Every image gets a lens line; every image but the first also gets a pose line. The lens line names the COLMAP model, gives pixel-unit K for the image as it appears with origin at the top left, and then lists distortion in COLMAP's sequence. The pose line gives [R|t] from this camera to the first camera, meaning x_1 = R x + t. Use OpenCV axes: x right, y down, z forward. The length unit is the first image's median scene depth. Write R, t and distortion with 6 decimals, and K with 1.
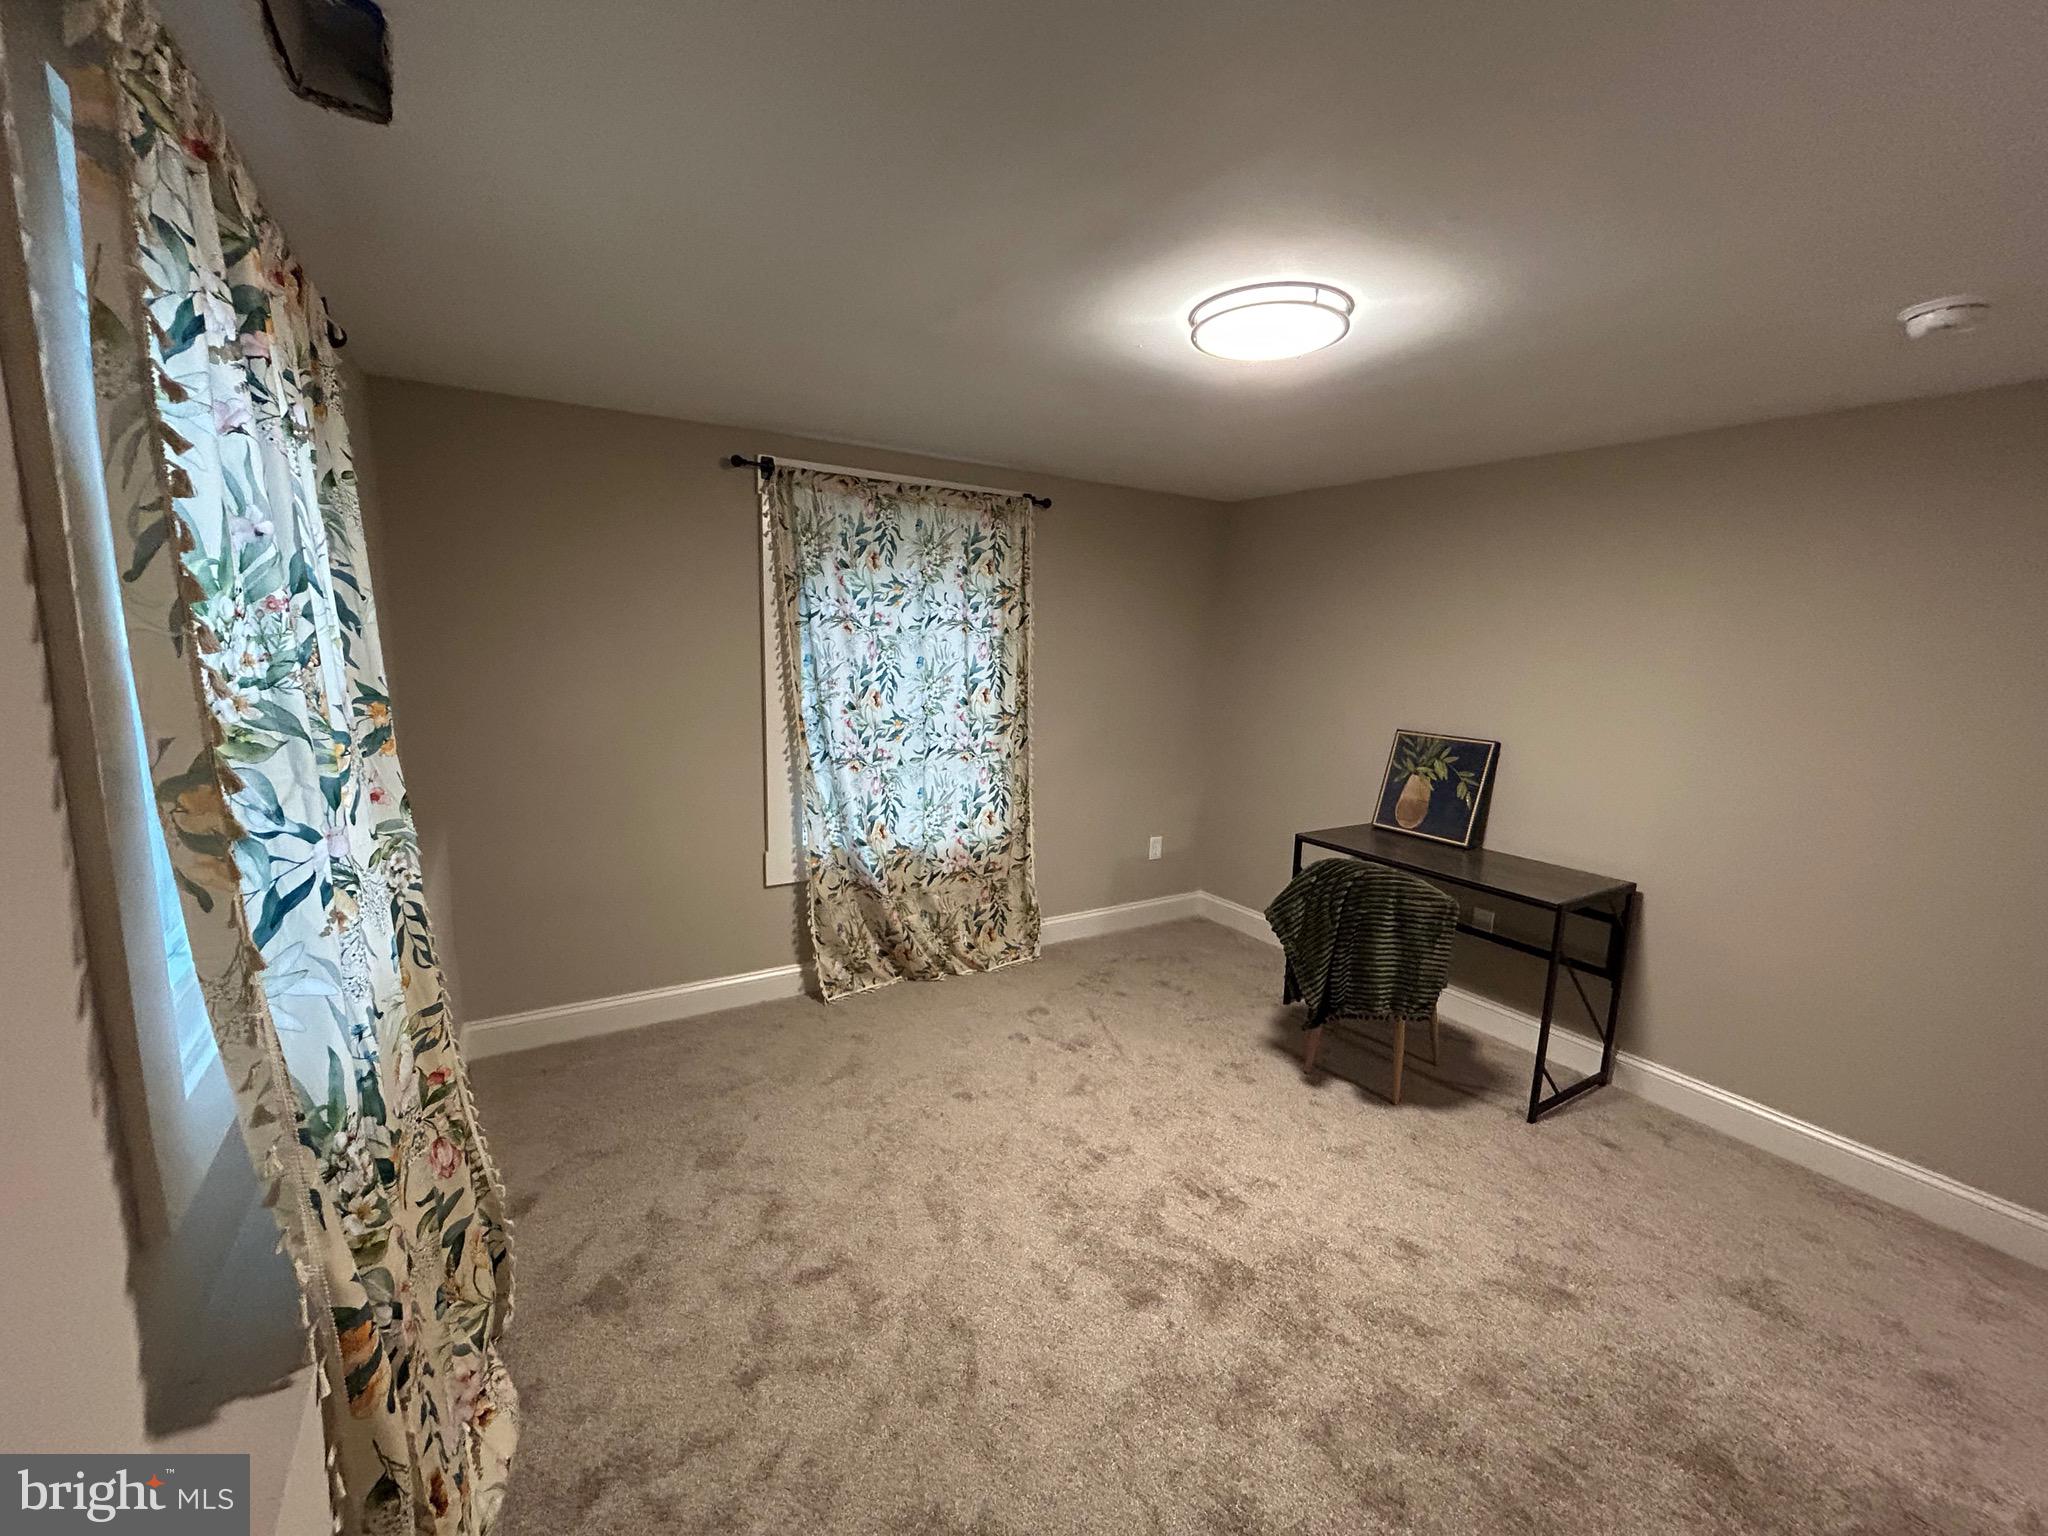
lens RADIAL K [[832.8, 0, 1026.8], [0, 832.8, 763.4], [0, 0, 1]] dist [-0.000667, 0.000001]
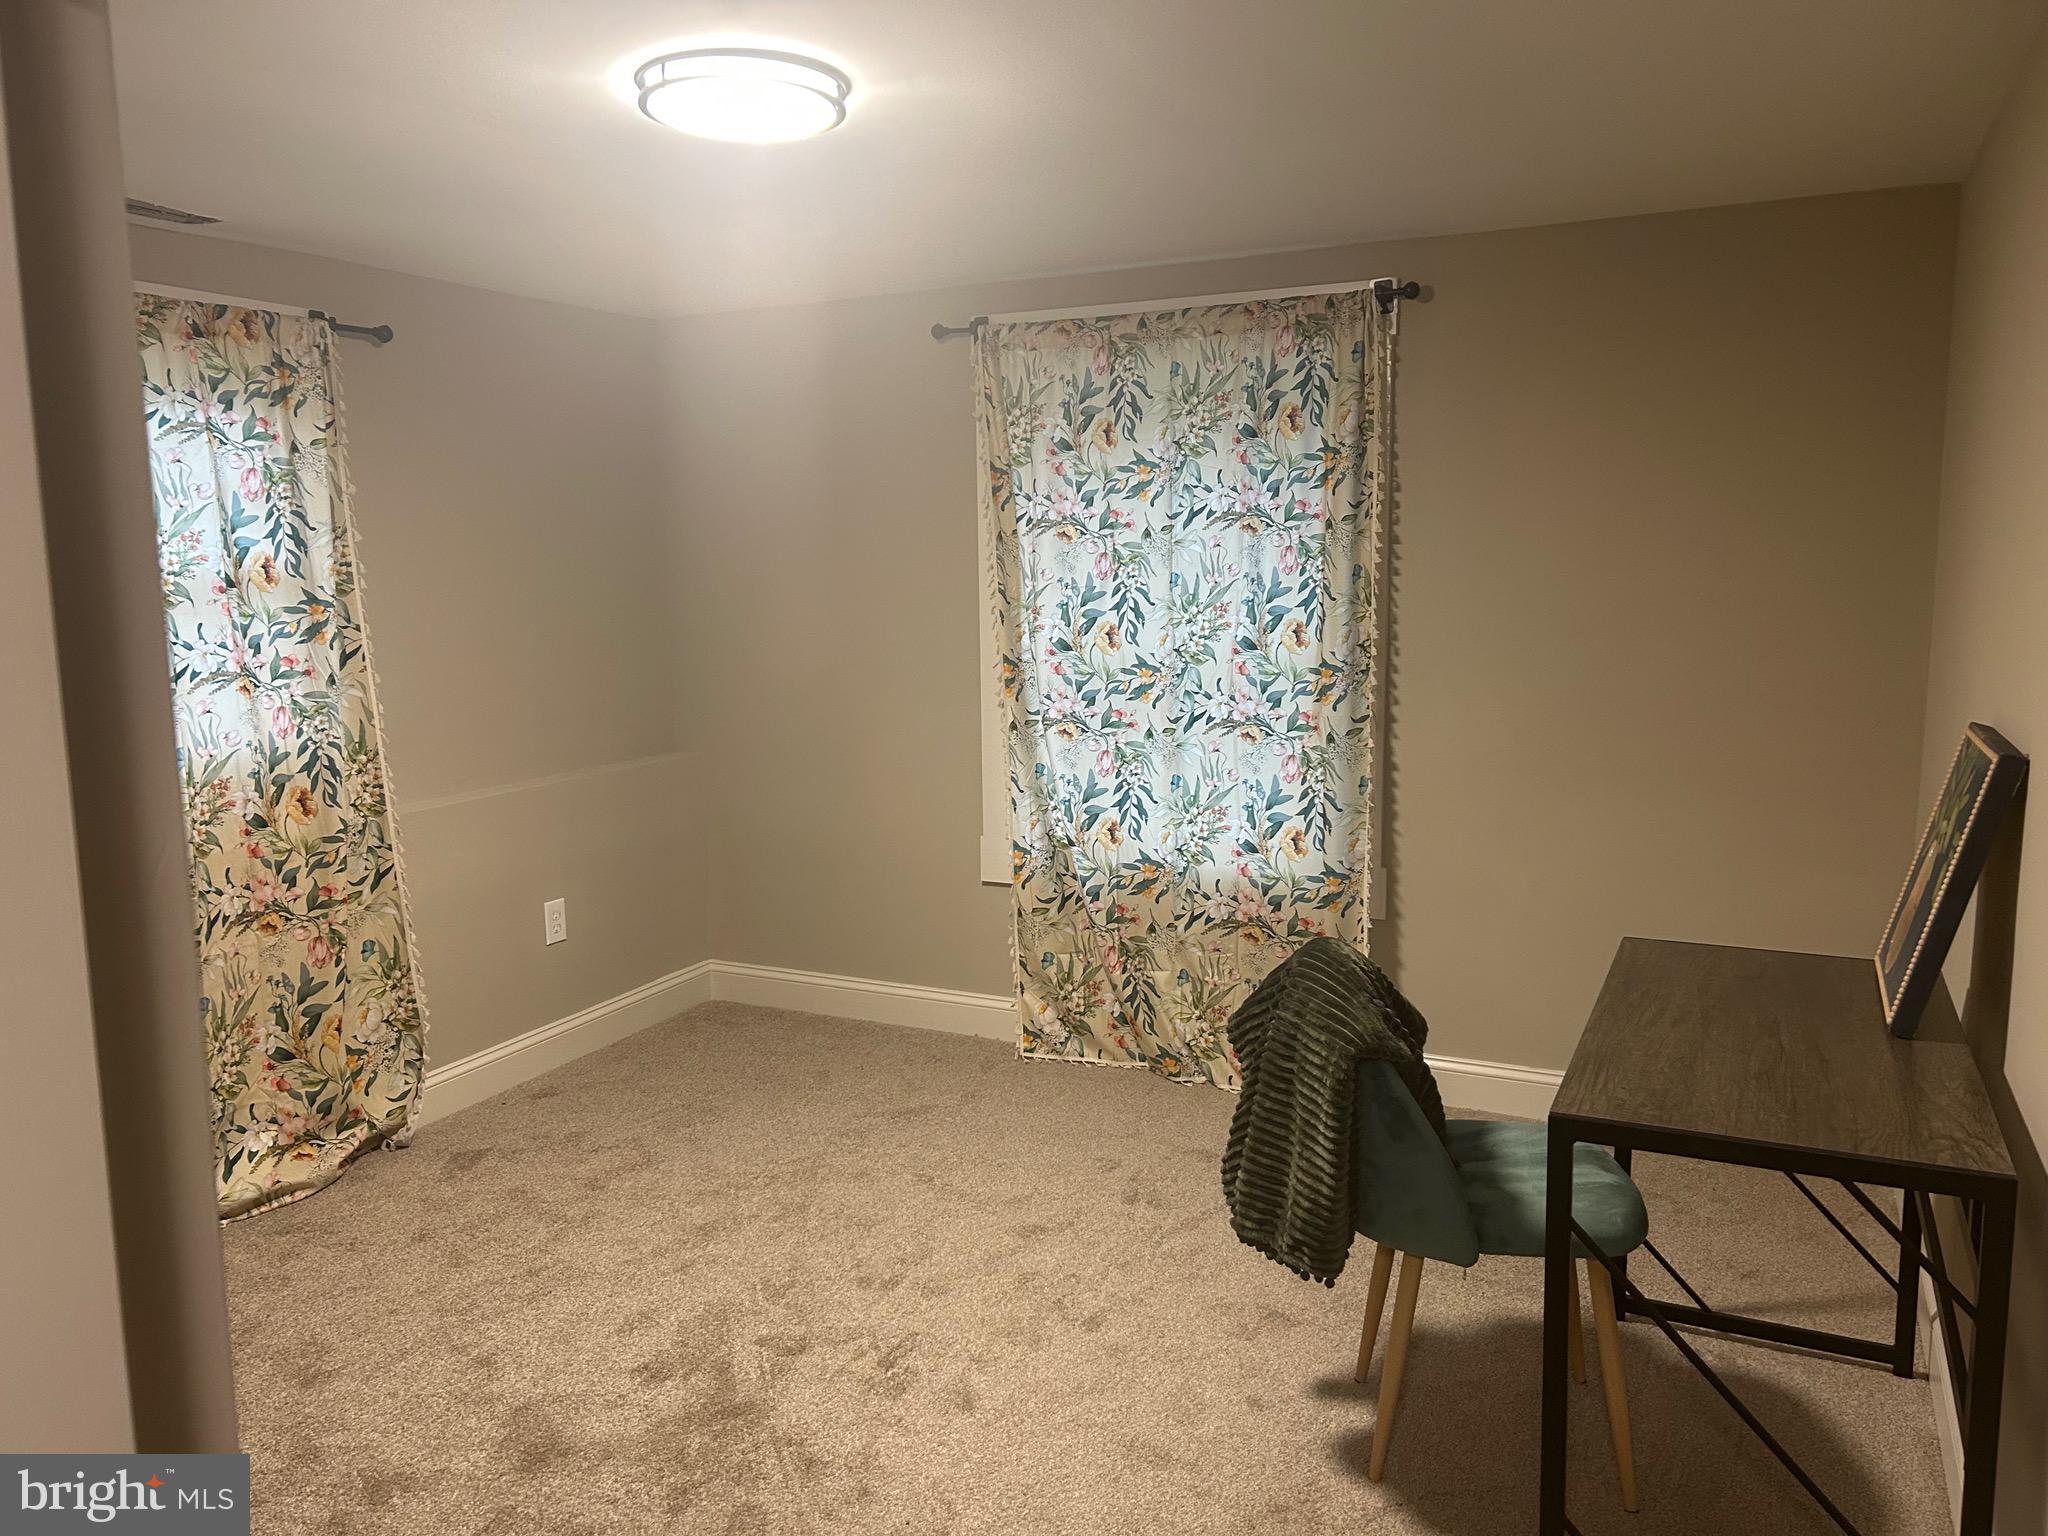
lens RADIAL K [[1550.0, 0, 1037.2], [0, 1550.0, 778.8], [0, 0, 1]] dist [0.046155, -0.003906]
pose [[0.522468, 0.077941, -0.849089, 0.880082], [-0.100167, 0.994529, 0.029656, 0.007236], [0.846755, 0.069556, 0.527416, 0.286172]]
